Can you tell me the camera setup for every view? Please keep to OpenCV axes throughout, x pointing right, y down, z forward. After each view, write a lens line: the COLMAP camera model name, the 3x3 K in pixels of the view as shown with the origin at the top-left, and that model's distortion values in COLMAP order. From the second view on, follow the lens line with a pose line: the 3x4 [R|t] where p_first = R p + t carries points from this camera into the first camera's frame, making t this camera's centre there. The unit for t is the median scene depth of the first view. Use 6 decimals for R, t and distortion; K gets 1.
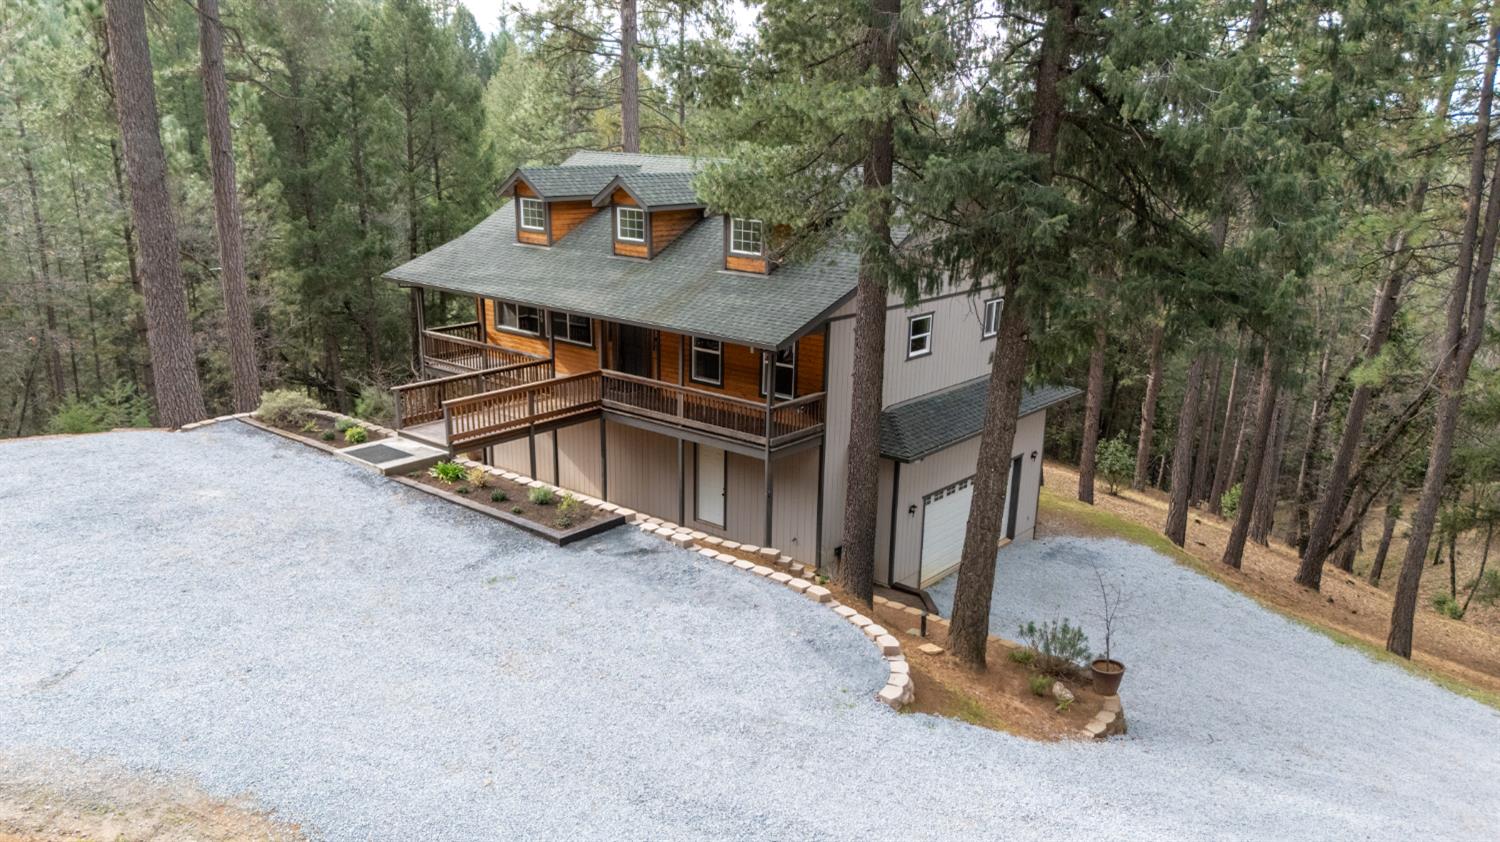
lens RADIAL K [[1142.5, 0, 747.2], [0, 1142.5, 414.9], [0, 0, 1]] dist [0.042492, -0.031243]
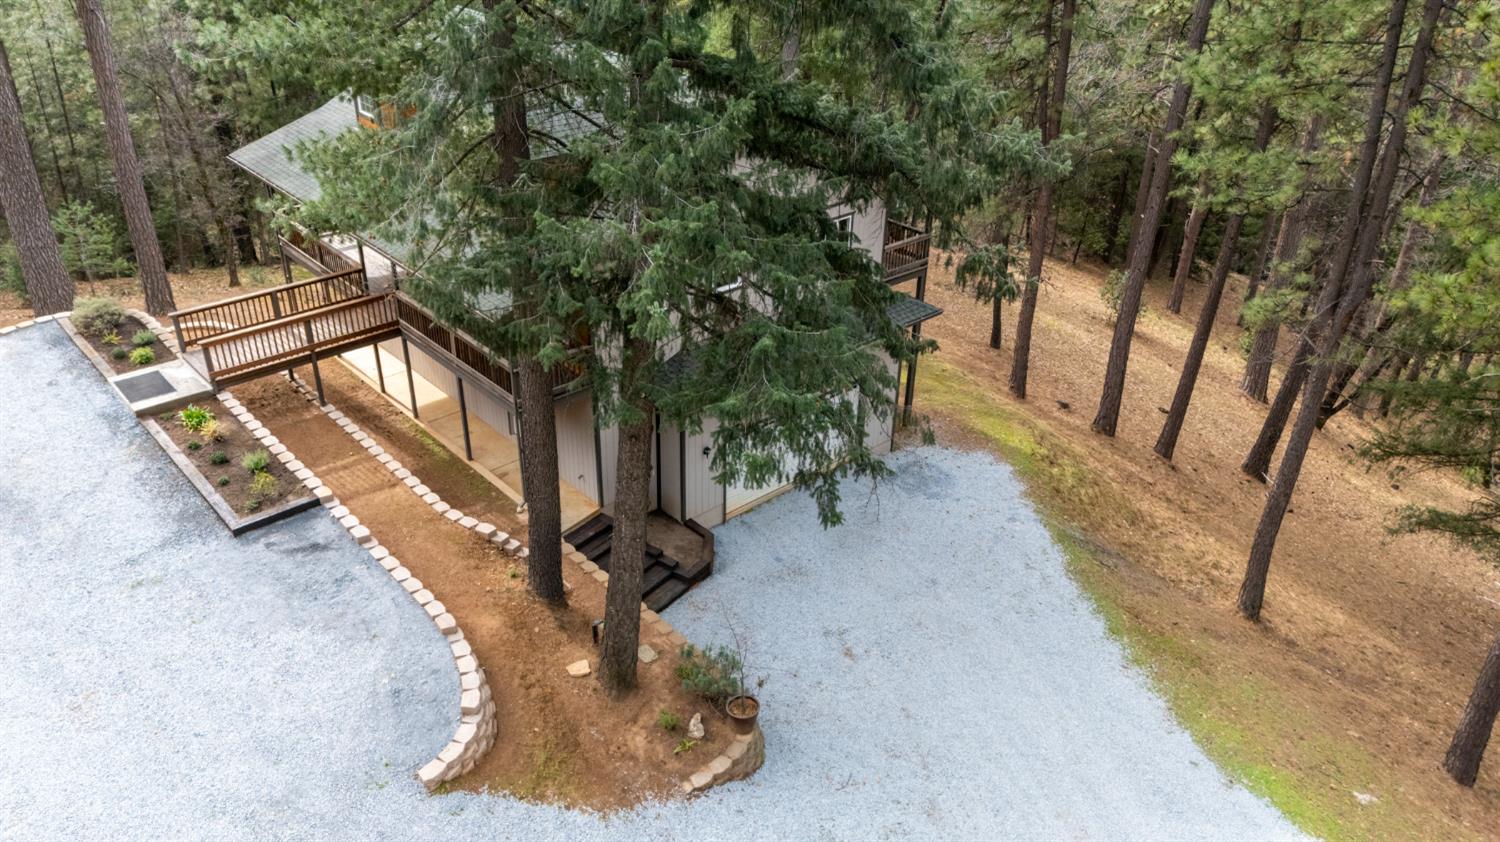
lens RADIAL K [[1142.5, 0, 754.0], [0, 1142.5, 370.7], [0, 0, 1]] dist [0.042492, -0.031243]
pose [[0.990703, 0.061797, -0.121197, 0.332249], [-0.035014, 0.976688, 0.211787, -0.213027], [0.131459, -0.205574, 0.969772, 0.084394]]
